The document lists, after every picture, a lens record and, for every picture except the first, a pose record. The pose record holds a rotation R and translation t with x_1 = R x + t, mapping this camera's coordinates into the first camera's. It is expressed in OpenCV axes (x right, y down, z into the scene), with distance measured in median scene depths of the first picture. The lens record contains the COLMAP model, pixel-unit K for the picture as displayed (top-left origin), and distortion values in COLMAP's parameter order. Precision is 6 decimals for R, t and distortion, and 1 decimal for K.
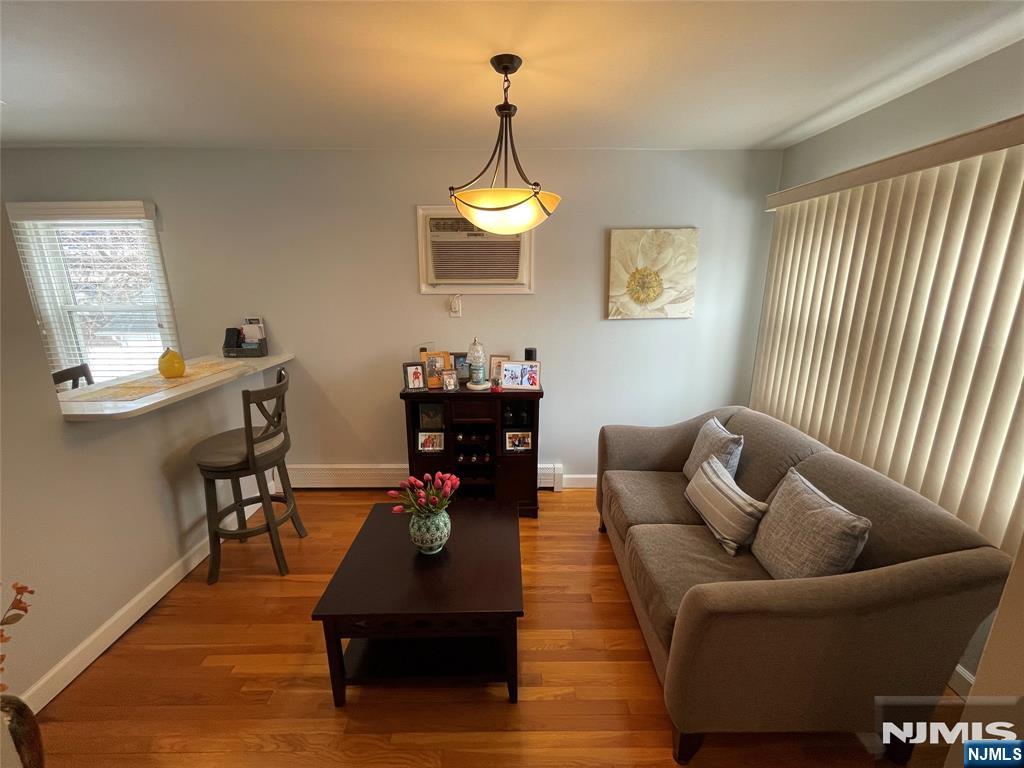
lens RADIAL K [[413.9, 0, 512.0], [0, 413.9, 384.0], [0, 0, 1]] dist [-0.002162, -0.000160]
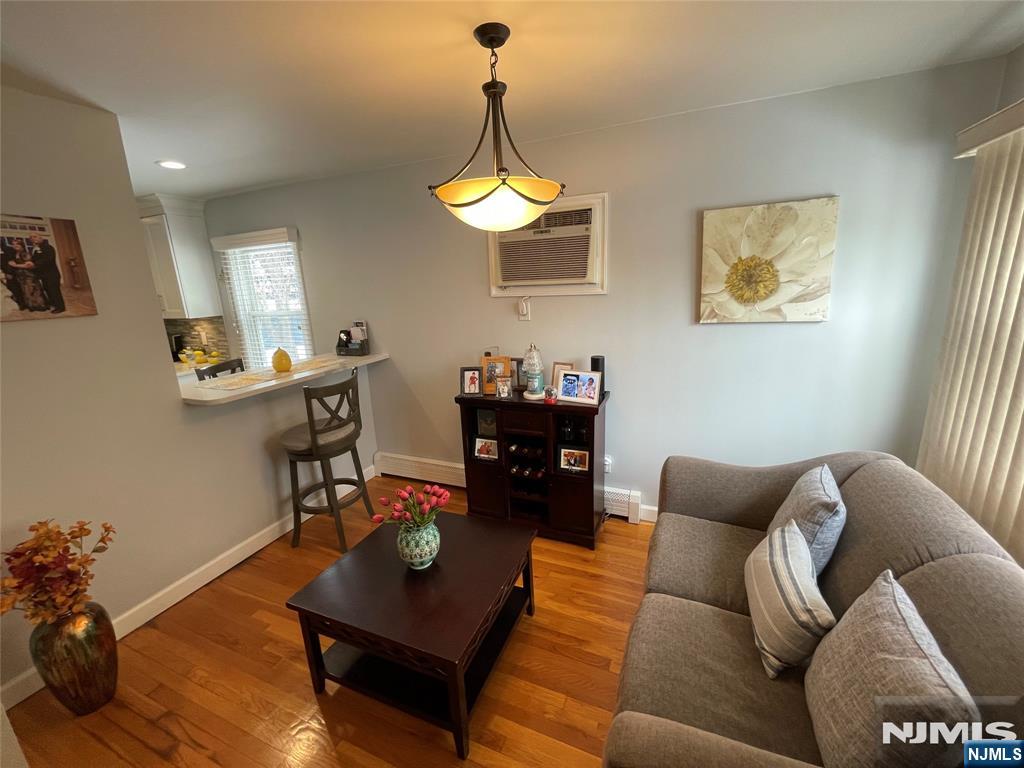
lens RADIAL K [[414.4, 0, 512.0], [0, 414.4, 384.0], [0, 0, 1]] dist [-0.000351, -0.000316]
pose [[0.916779, 0.059919, -0.394874, 0.237467], [-0.058346, 0.998168, 0.016003, -0.032383], [0.395110, 0.008368, 0.918596, 0.125837]]
